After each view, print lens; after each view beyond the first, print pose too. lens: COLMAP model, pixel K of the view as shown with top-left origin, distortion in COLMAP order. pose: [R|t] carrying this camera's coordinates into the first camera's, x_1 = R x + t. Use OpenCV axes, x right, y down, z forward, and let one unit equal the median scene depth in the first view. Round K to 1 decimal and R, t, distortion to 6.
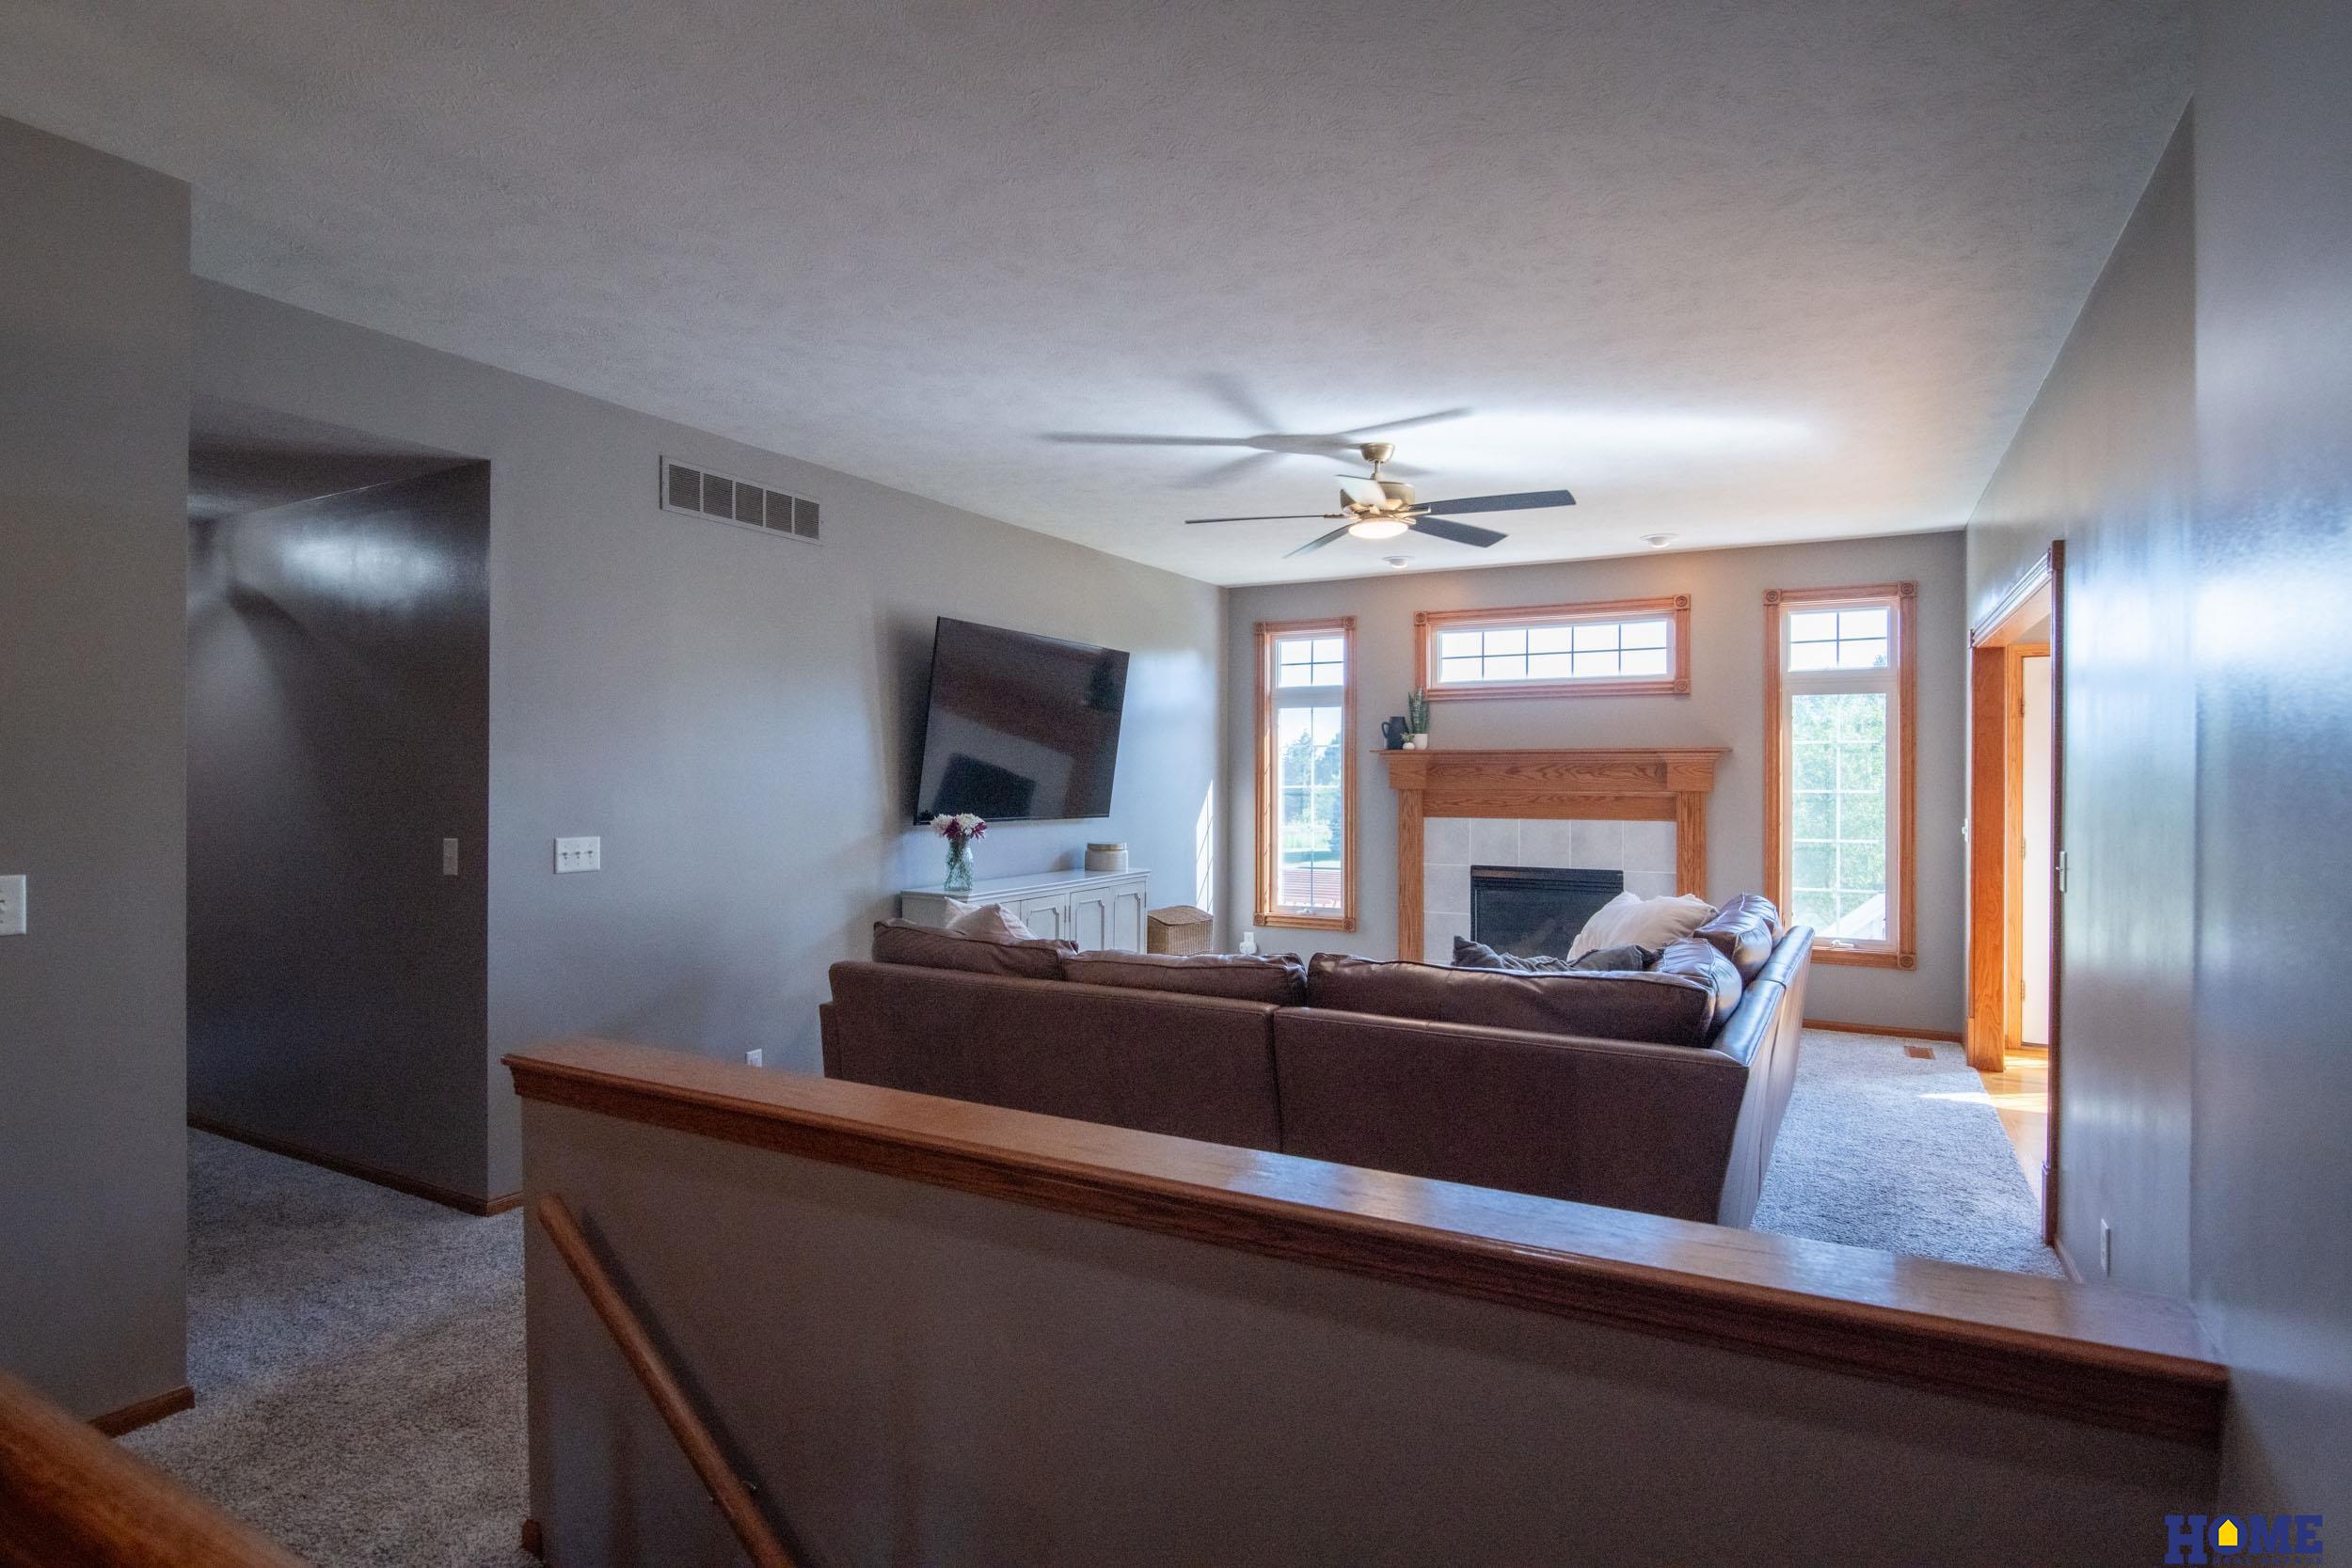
lens RADIAL K [[1202.5, 0, 1185.7], [0, 1202.5, 780.0], [0, 0, 1]] dist [-0.016346, 0.001922]
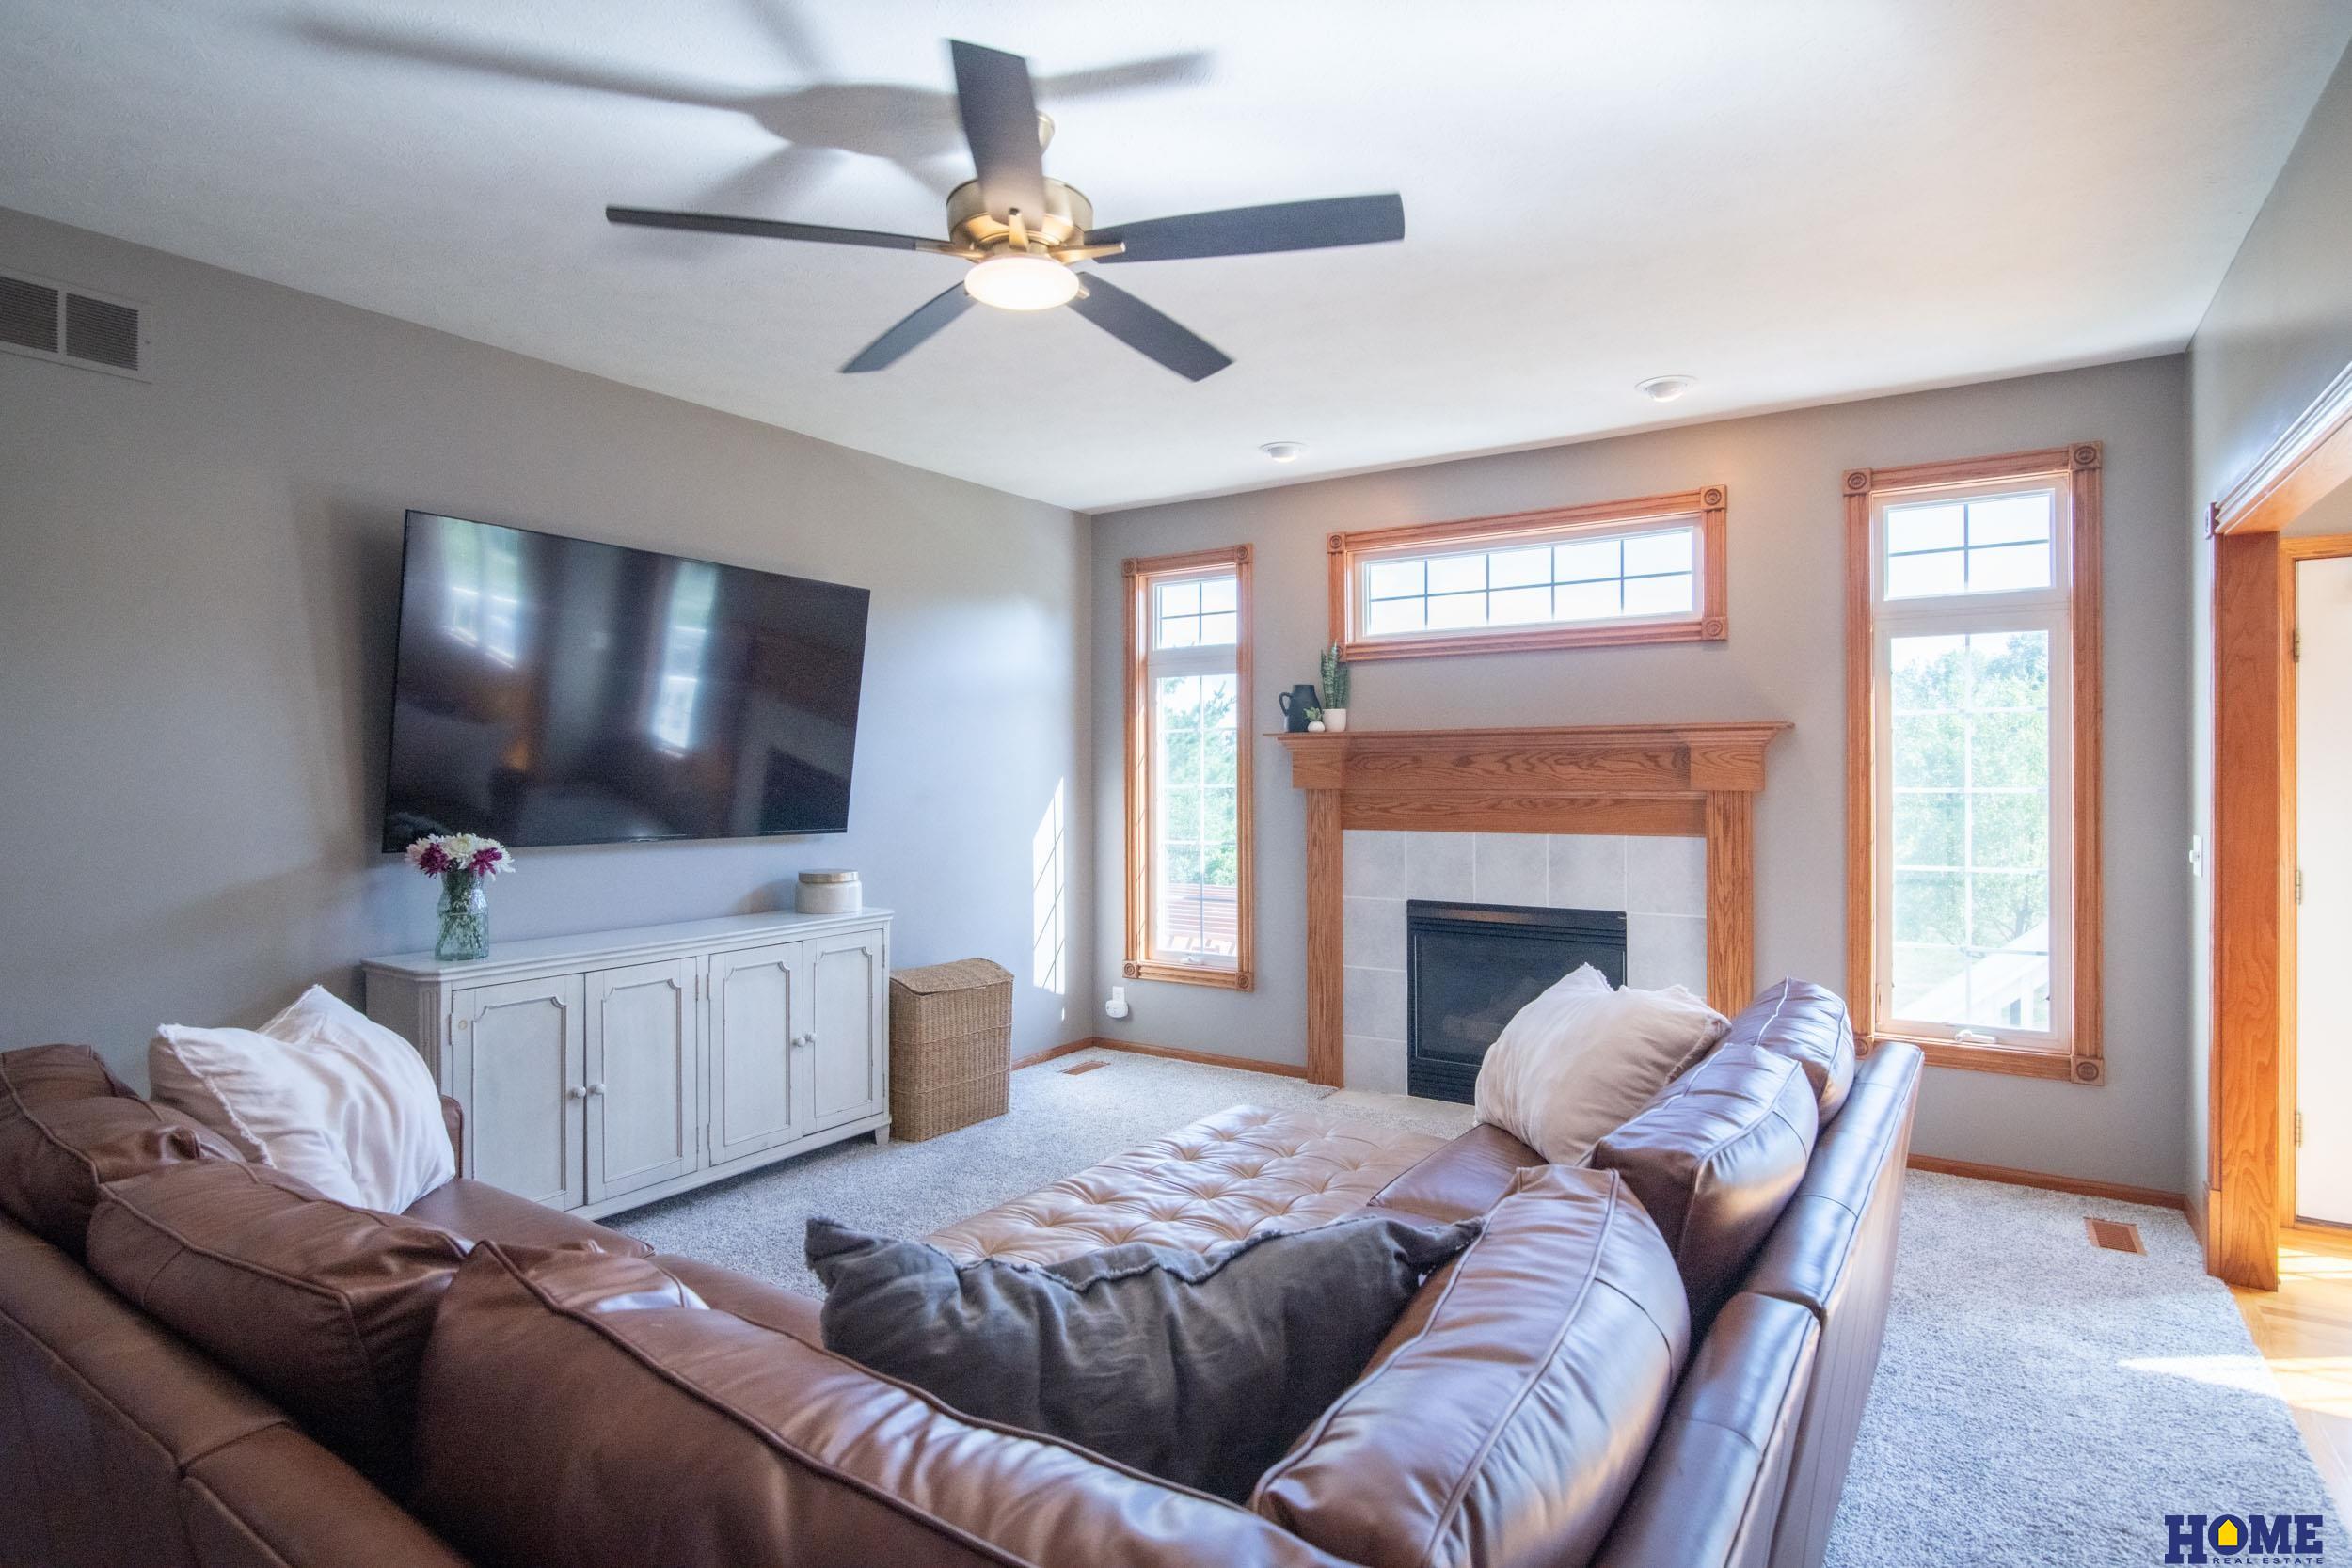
lens RADIAL K [[1202.5, 0, 1185.8], [0, 1202.5, 779.7], [0, 0, 1]] dist [-0.016346, 0.001922]
pose [[0.996783, -0.005146, -0.079977, 0.179536], [0.005188, 0.999986, 0.000318, 0.001765], [0.079974, -0.000732, 0.996797, 0.330240]]
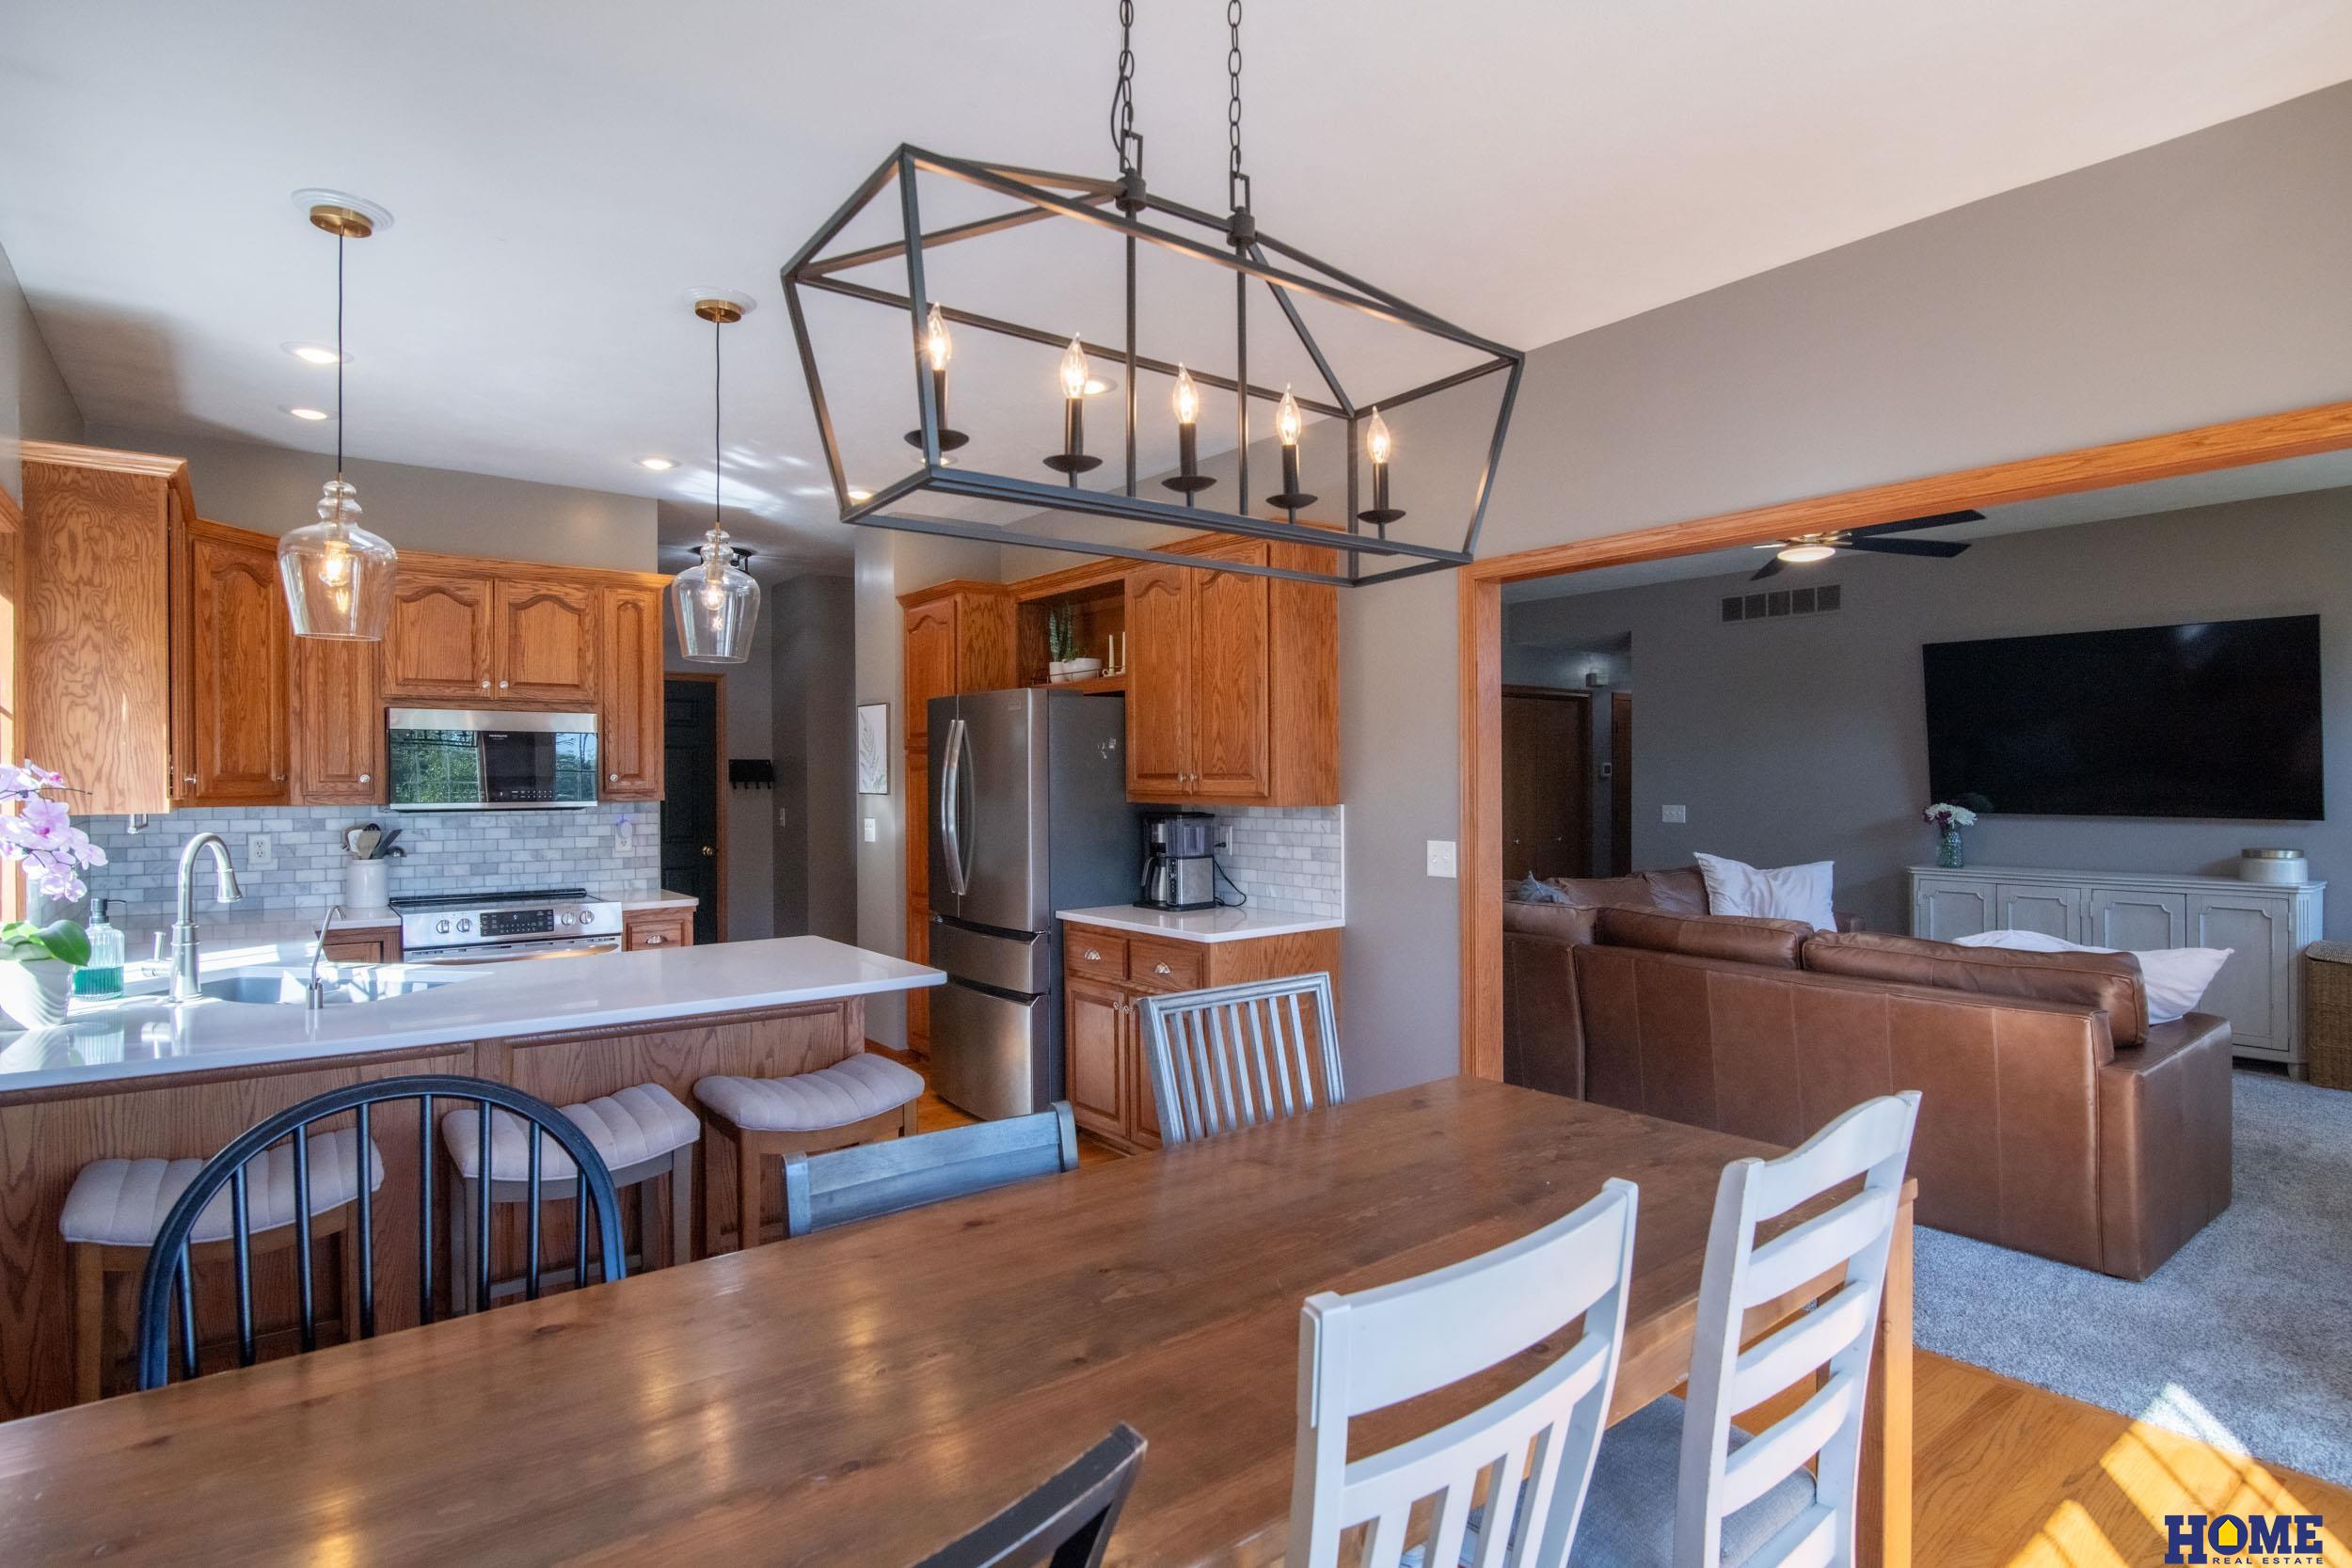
lens RADIAL K [[1202.5, 0, 1168.4], [0, 1202.5, 767.8], [0, 0, 1]] dist [-0.016346, 0.001922]
pose [[-0.407367, -0.006798, -0.913239, 0.955609], [0.002602, 0.999960, -0.008605, 0.000218], [0.913261, -0.005881, -0.407332, 0.606260]]
